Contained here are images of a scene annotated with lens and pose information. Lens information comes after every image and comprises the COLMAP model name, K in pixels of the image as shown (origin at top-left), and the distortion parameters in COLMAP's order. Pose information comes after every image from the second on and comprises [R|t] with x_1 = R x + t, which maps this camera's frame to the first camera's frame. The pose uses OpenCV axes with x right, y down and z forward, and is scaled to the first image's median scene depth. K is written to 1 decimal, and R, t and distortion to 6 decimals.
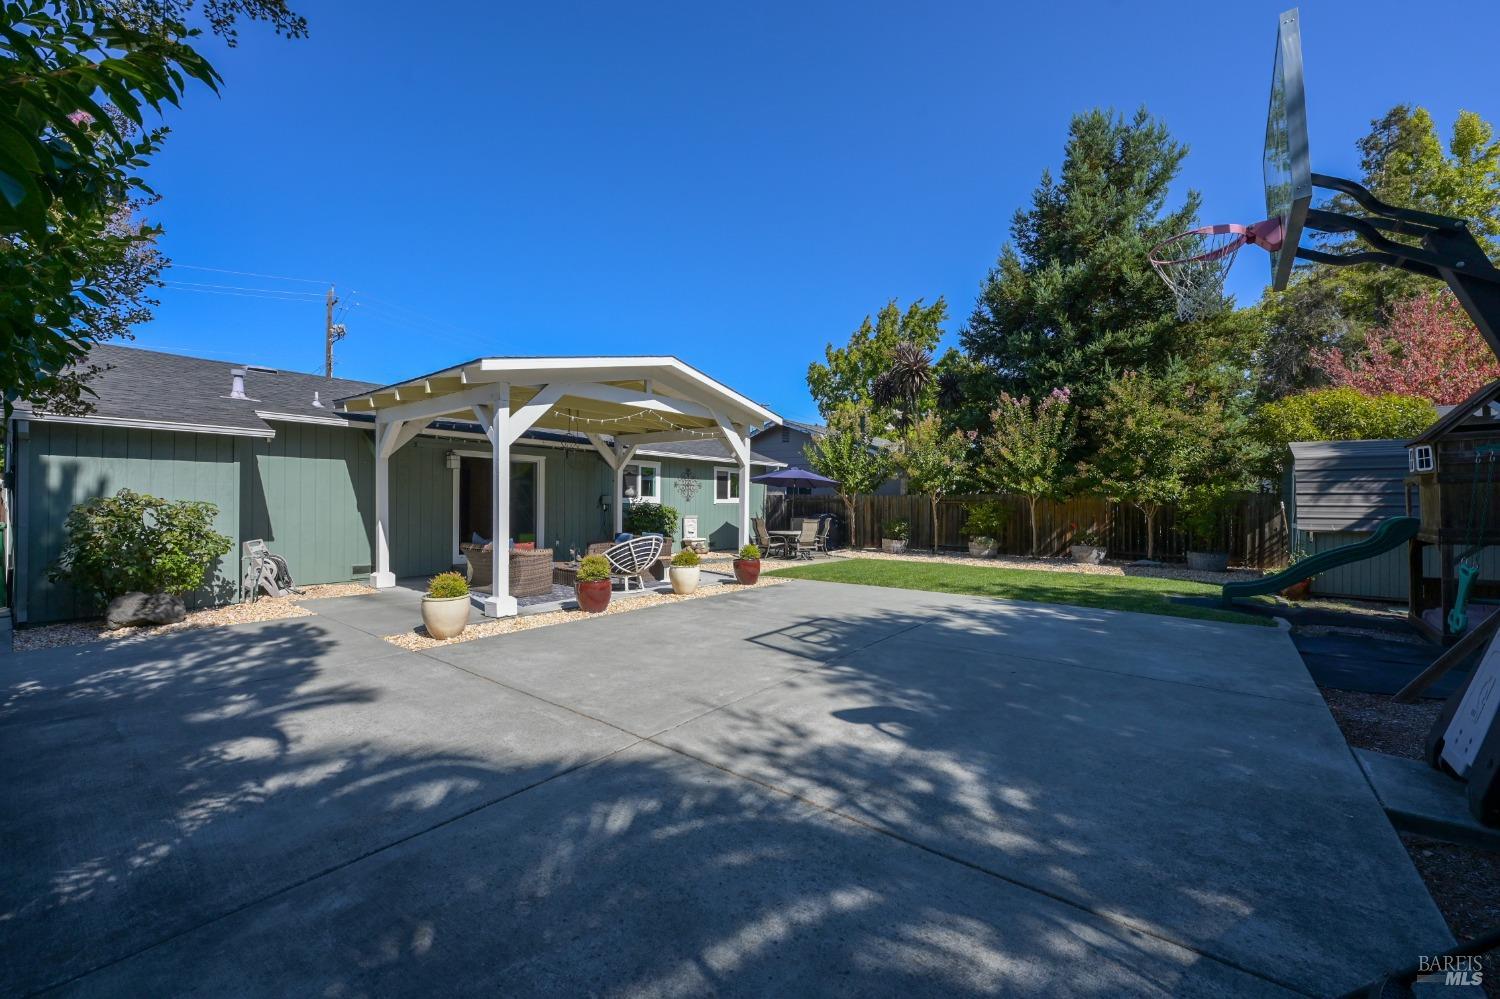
lens RADIAL K [[592.2, 0, 750.5], [0, 592.2, 496.1], [0, 0, 1]] dist [-0.001208, -0.000712]
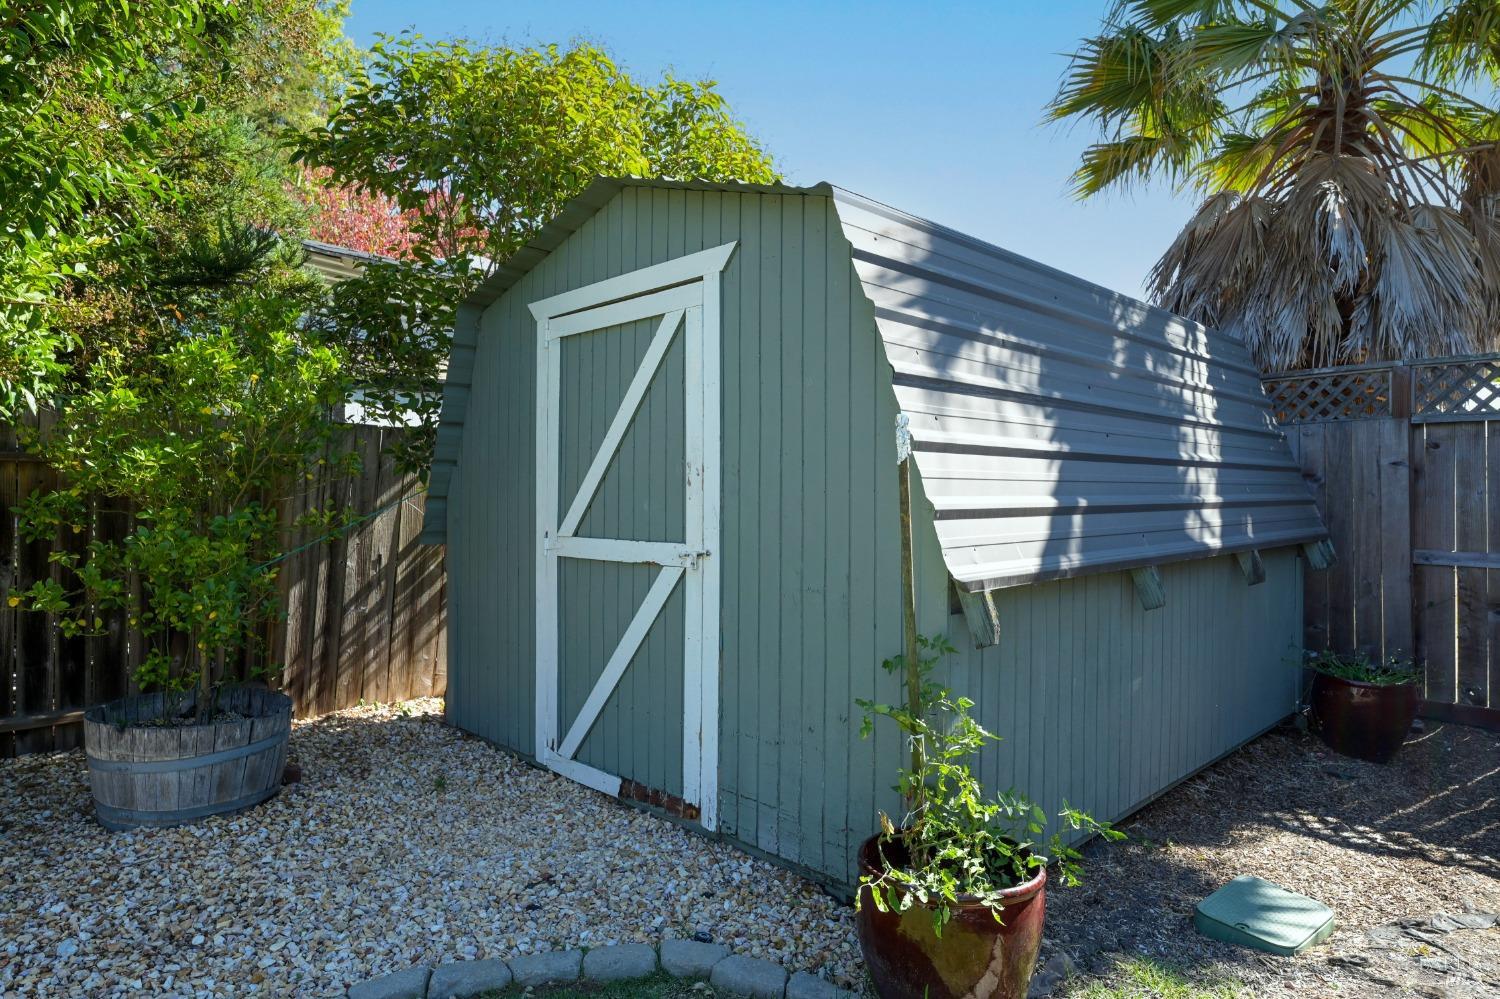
lens RADIAL K [[873.8, 0, 750.8], [0, 873.8, 496.5], [0, 0, 1]] dist [-0.000354, -0.000038]
pose [[0.125265, 0.004559, 0.992113, 0.664966], [-0.009513, 0.999949, -0.003394, 0.034502], [-0.992078, -0.009013, 0.125302, 1.015981]]
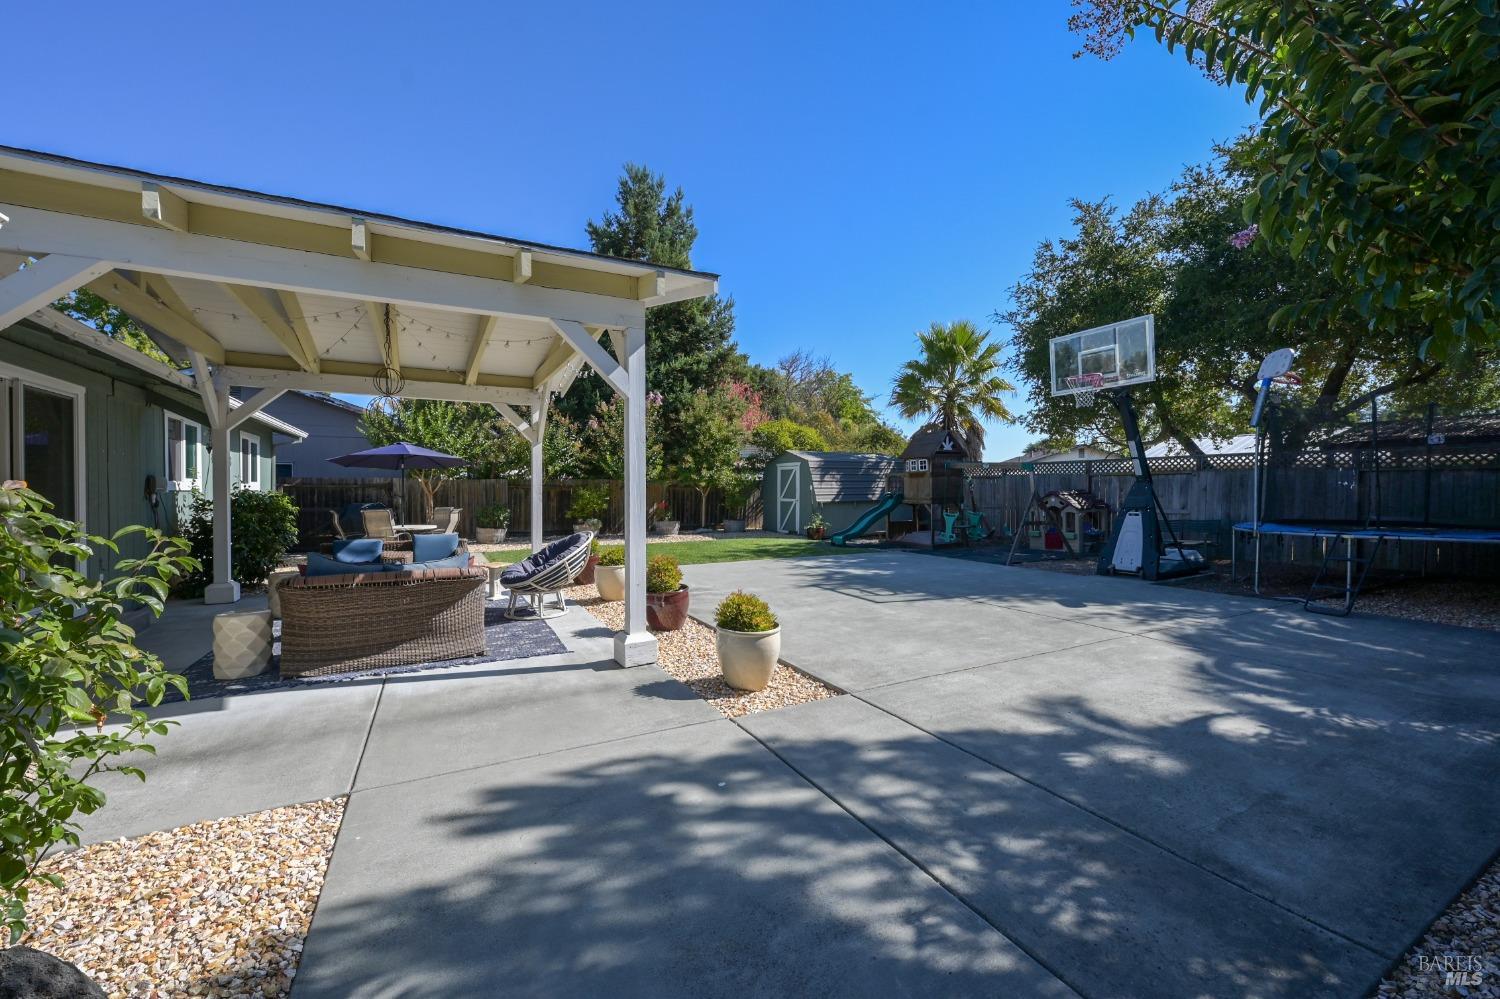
lens RADIAL K [[592.2, 0, 748.6], [0, 592.2, 494.3], [0, 0, 1]] dist [-0.001208, -0.000712]
pose [[0.400607, -0.014290, 0.916139, -0.741267], [-0.004546, 0.999835, 0.017583, 0.005801], [-0.916239, -0.011208, 0.400476, 0.482182]]
